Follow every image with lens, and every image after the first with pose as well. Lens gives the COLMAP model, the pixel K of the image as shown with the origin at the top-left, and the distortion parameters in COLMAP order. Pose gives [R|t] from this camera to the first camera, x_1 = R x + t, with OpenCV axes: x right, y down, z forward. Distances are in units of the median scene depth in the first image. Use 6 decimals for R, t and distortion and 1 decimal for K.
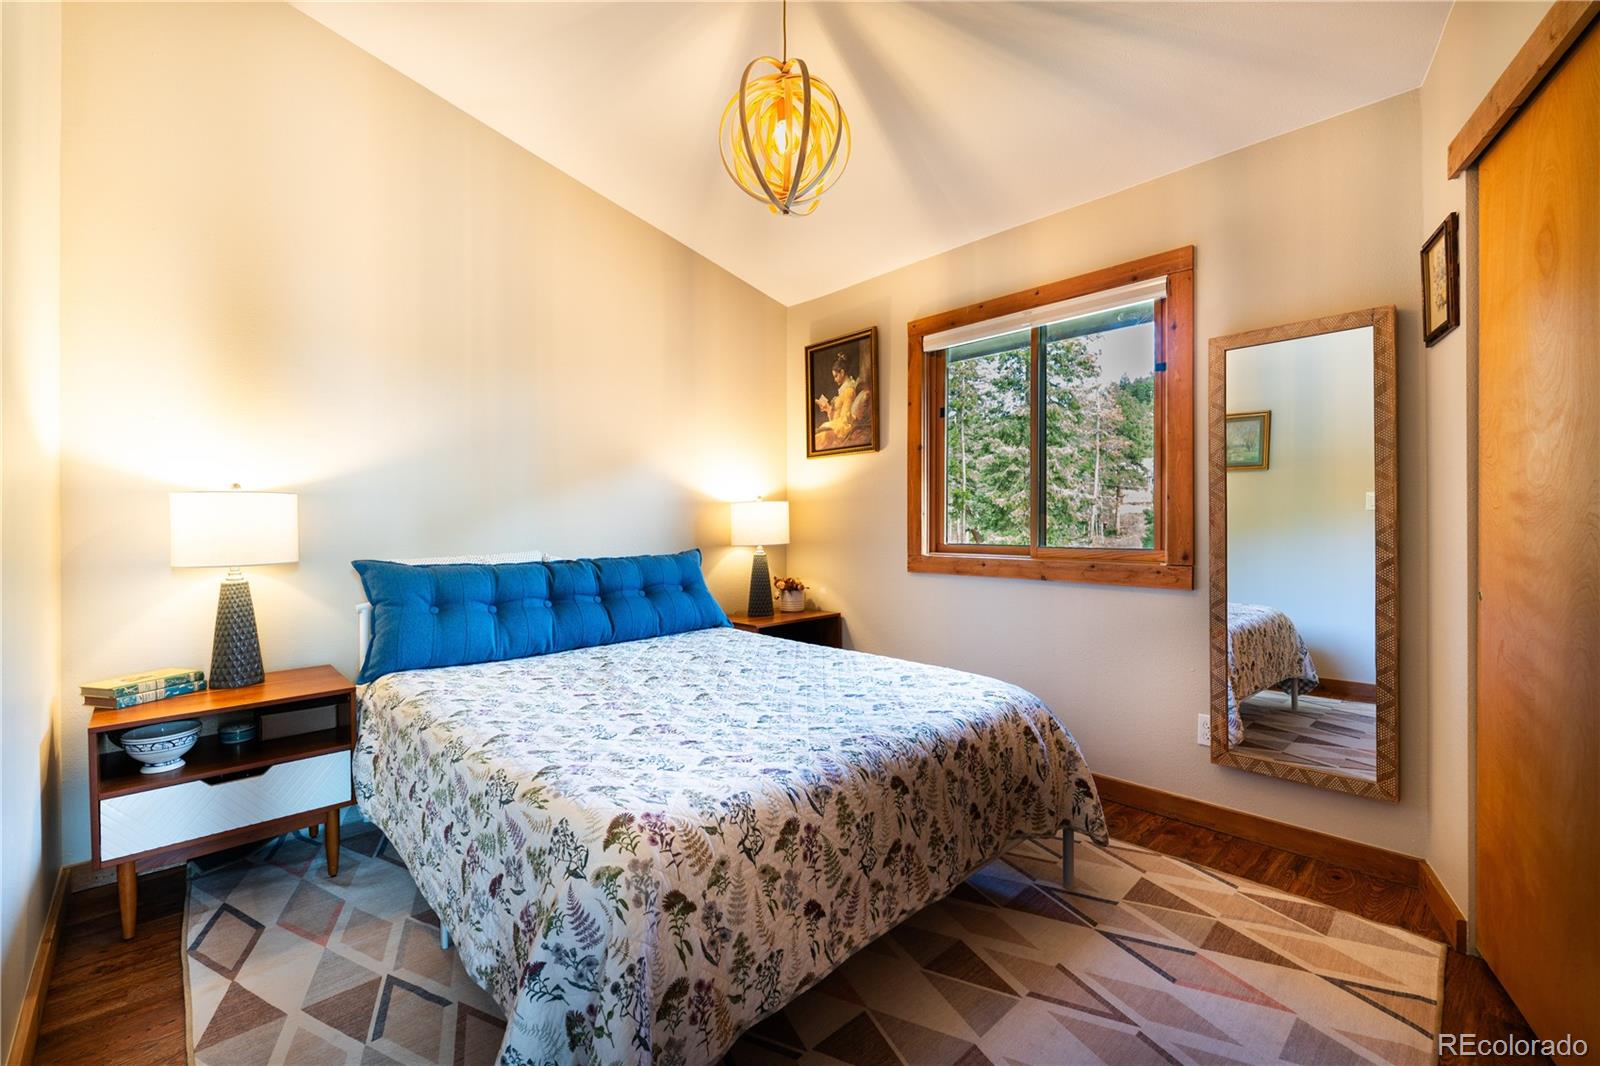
lens RADIAL K [[675.4, 0, 796.9], [0, 675.4, 511.1], [0, 0, 1]] dist [0.000548, 0.000022]
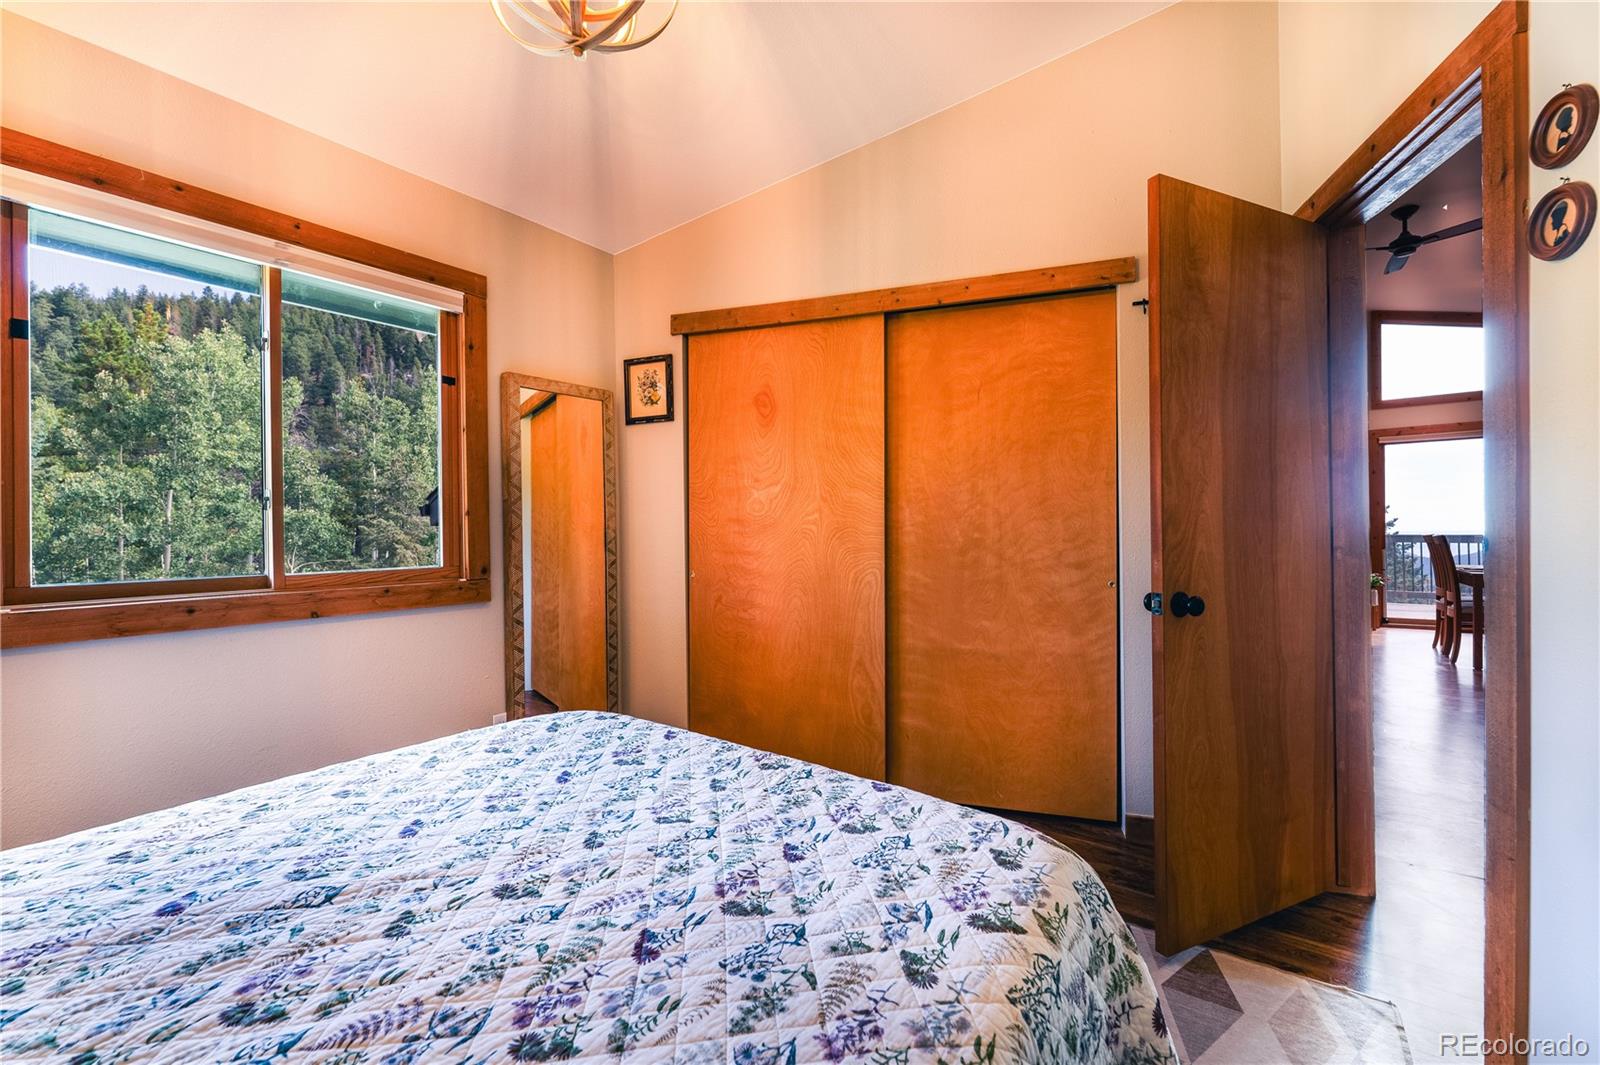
lens RADIAL K [[630.3, 0, 800.0], [0, 630.3, 532.5], [0, 0, 1]] dist [0.000194, 0.000136]
pose [[-0.152676, -0.003382, 0.988271, -0.712757], [-0.008600, 0.999961, 0.002094, 0.003002], [-0.988239, -0.008179, -0.152699, 1.004207]]
